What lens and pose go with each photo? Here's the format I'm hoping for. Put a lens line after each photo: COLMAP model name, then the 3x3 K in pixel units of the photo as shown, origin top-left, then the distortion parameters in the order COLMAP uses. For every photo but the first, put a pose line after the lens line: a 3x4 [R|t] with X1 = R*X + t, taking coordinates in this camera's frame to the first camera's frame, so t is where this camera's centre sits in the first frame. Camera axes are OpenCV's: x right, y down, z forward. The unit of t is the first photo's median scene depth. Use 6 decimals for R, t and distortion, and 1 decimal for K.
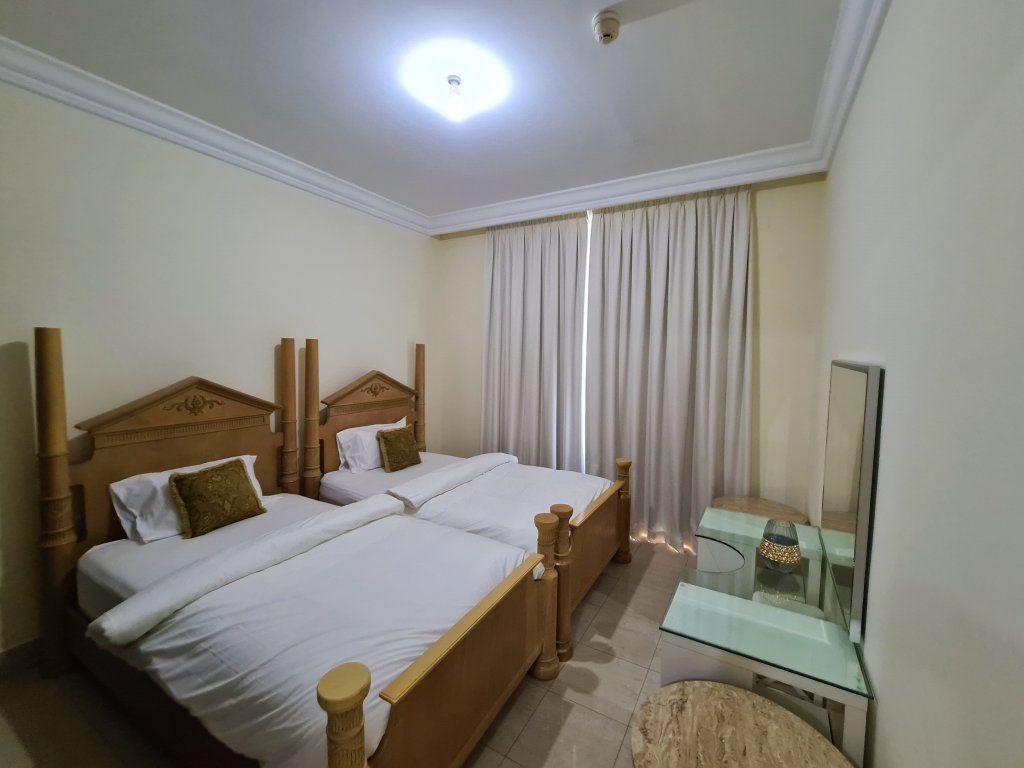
lens RADIAL K [[423.3, 0, 505.4], [0, 423.3, 381.1], [0, 0, 1]] dist [0.003246, -0.000159]
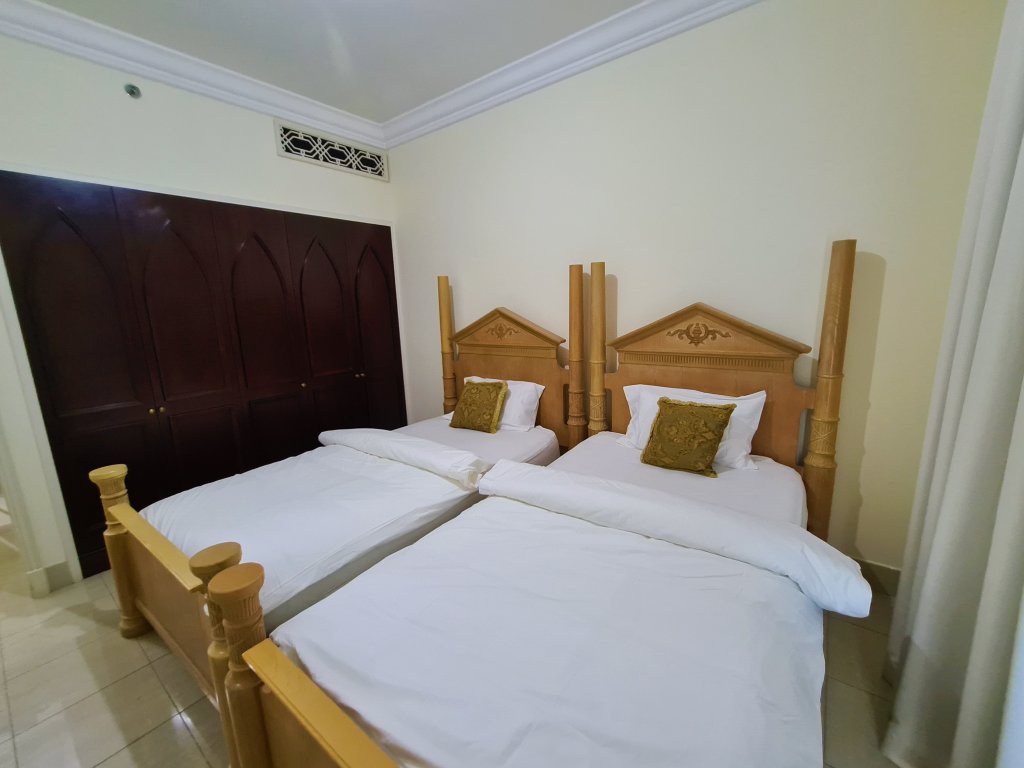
lens RADIAL K [[423.3, 0, 503.1], [0, 423.3, 384.0], [0, 0, 1]] dist [0.003246, -0.000159]
pose [[-0.113097, 0.206311, -0.971928, 0.387492], [-0.012502, 0.977832, 0.209019, -0.039363], [0.993505, 0.035791, -0.108010, 0.904655]]
